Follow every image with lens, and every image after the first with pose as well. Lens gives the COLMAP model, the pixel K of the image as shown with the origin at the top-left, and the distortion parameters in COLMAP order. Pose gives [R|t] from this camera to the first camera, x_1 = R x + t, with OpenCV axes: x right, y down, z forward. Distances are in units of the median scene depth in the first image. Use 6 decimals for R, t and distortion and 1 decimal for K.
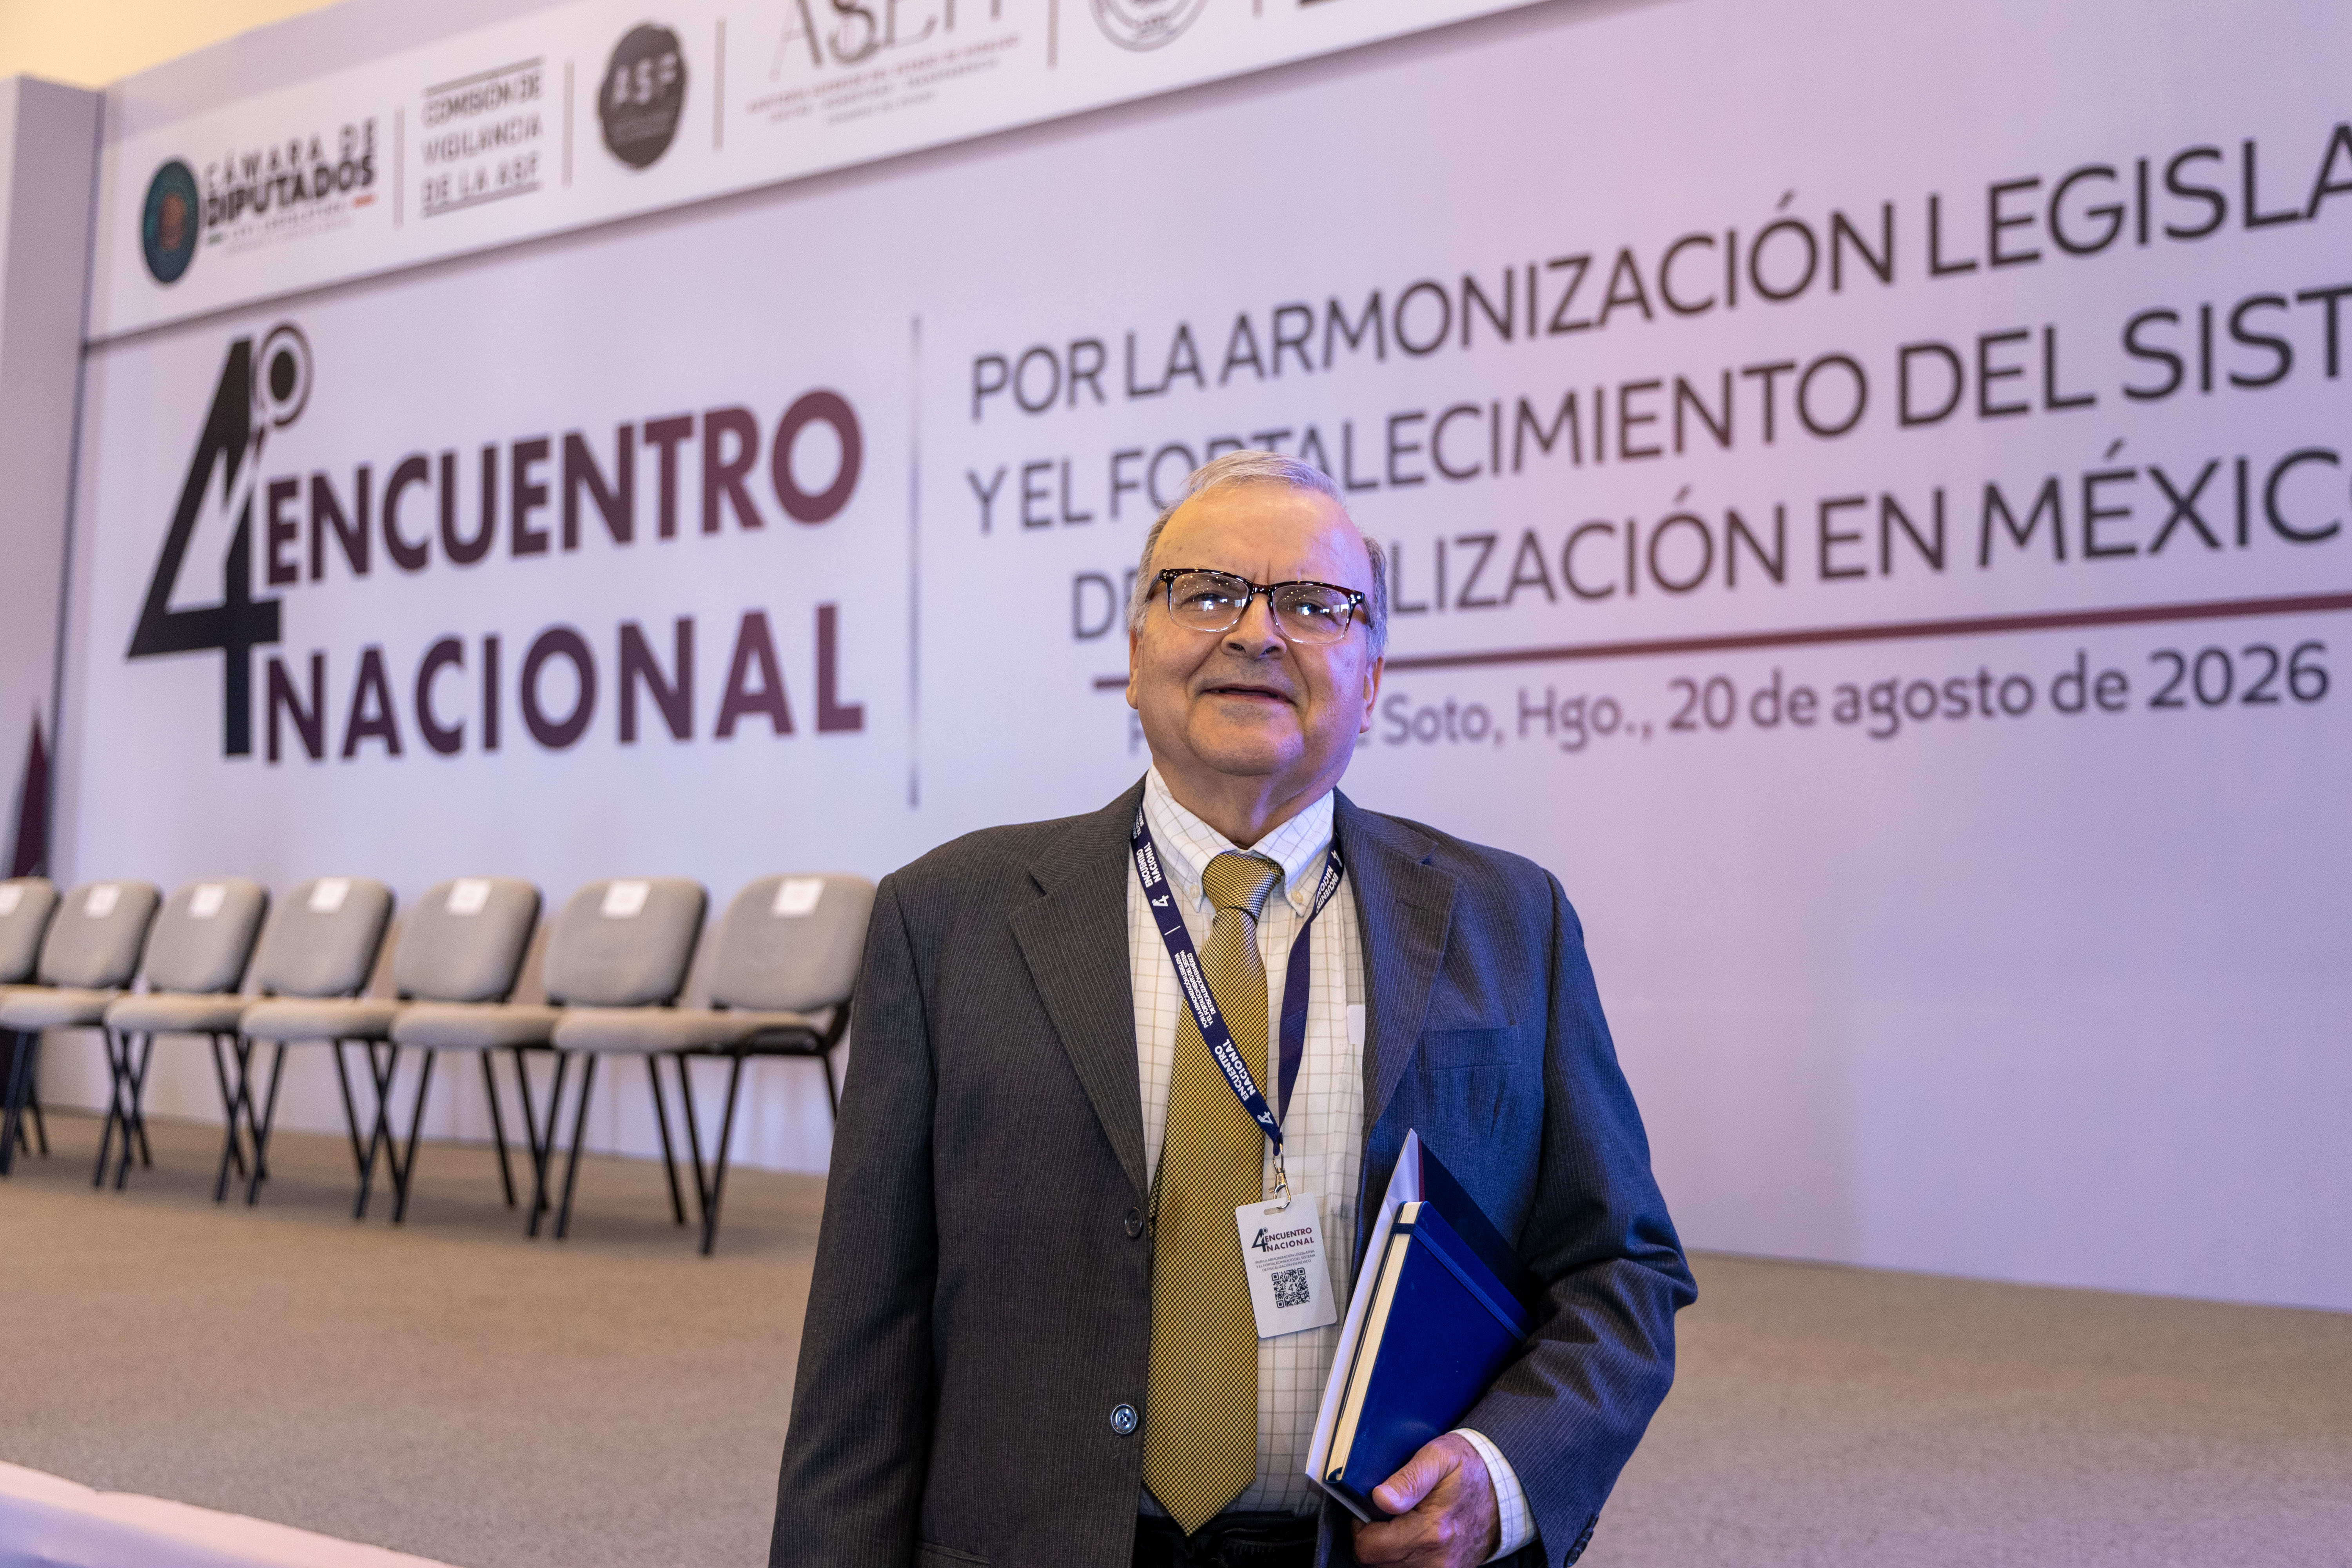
lens RADIAL K [[3260.4, 0, 1177.8], [0, 3260.4, 772.6], [0, 0, 1]] dist [0.042603, 0.000000]
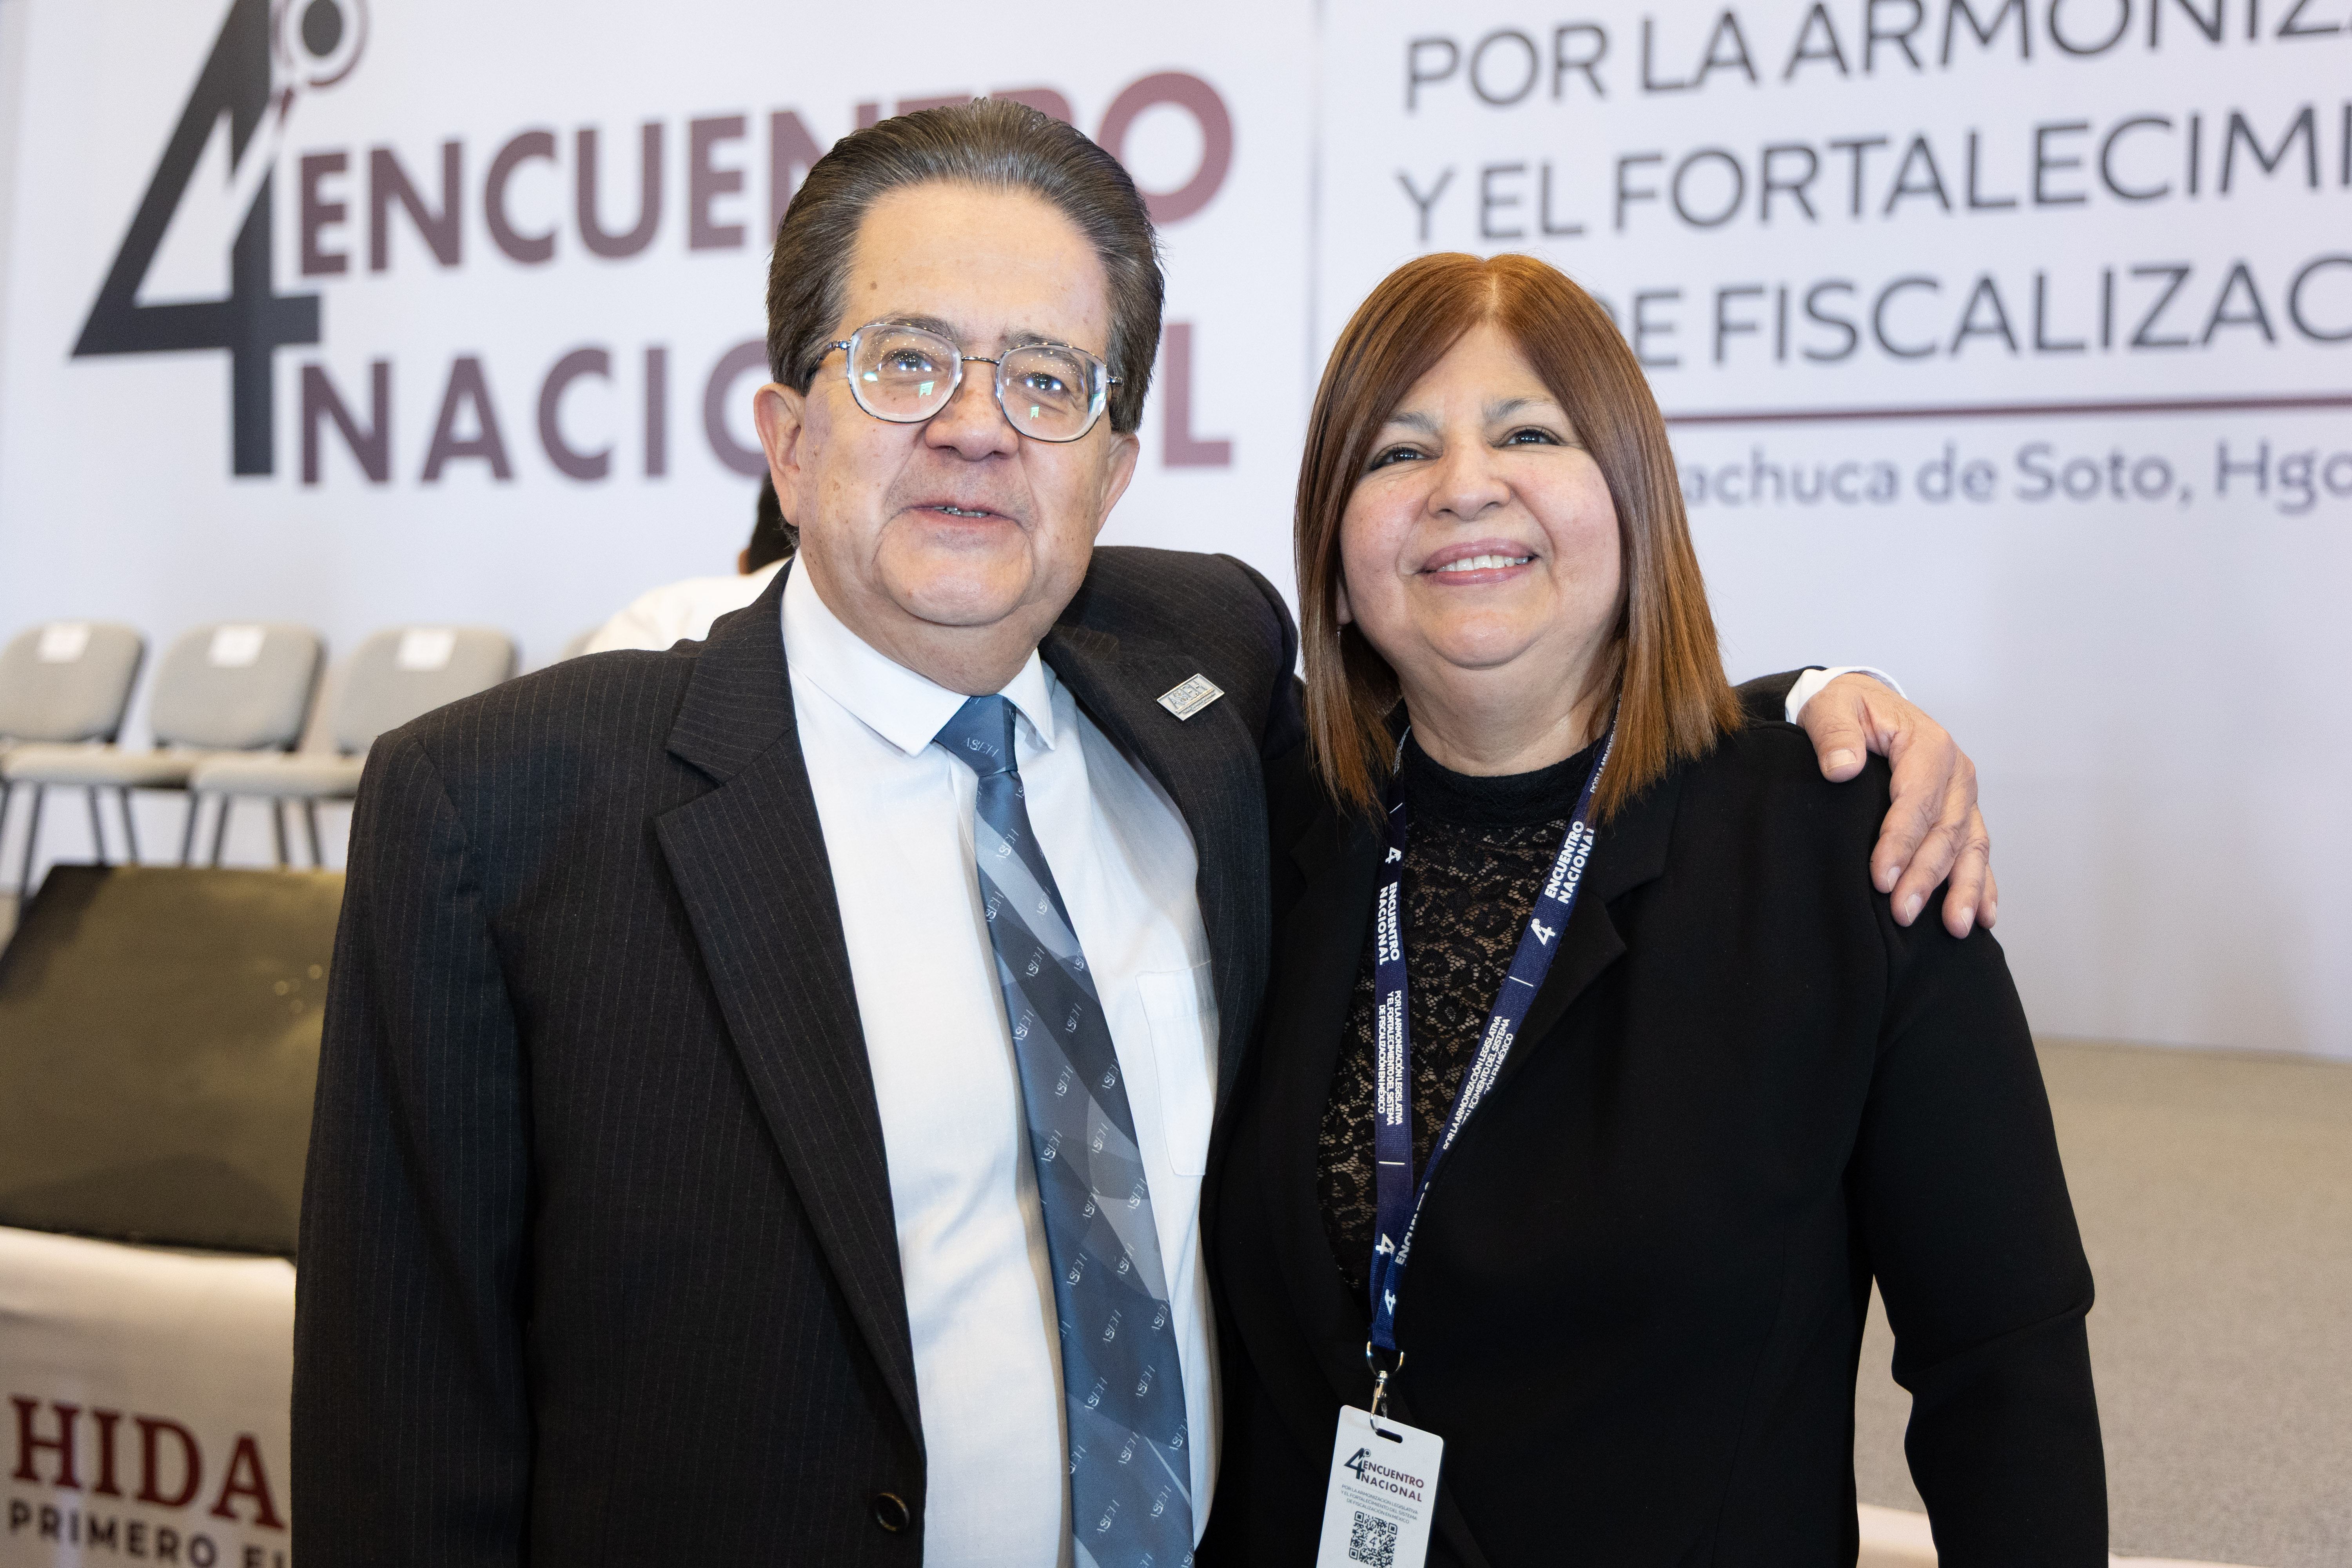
lens RADIAL K [[2714.8, 0, 1175.3], [0, 2714.8, 809.0], [0, 0, 1]] dist [0.023412, 0.000000]
pose [[0.960635, 0.002063, 0.277806, -0.276474], [-0.028514, 0.995423, 0.091210, 0.010718], [-0.276347, -0.095541, 0.956297, 0.261478]]
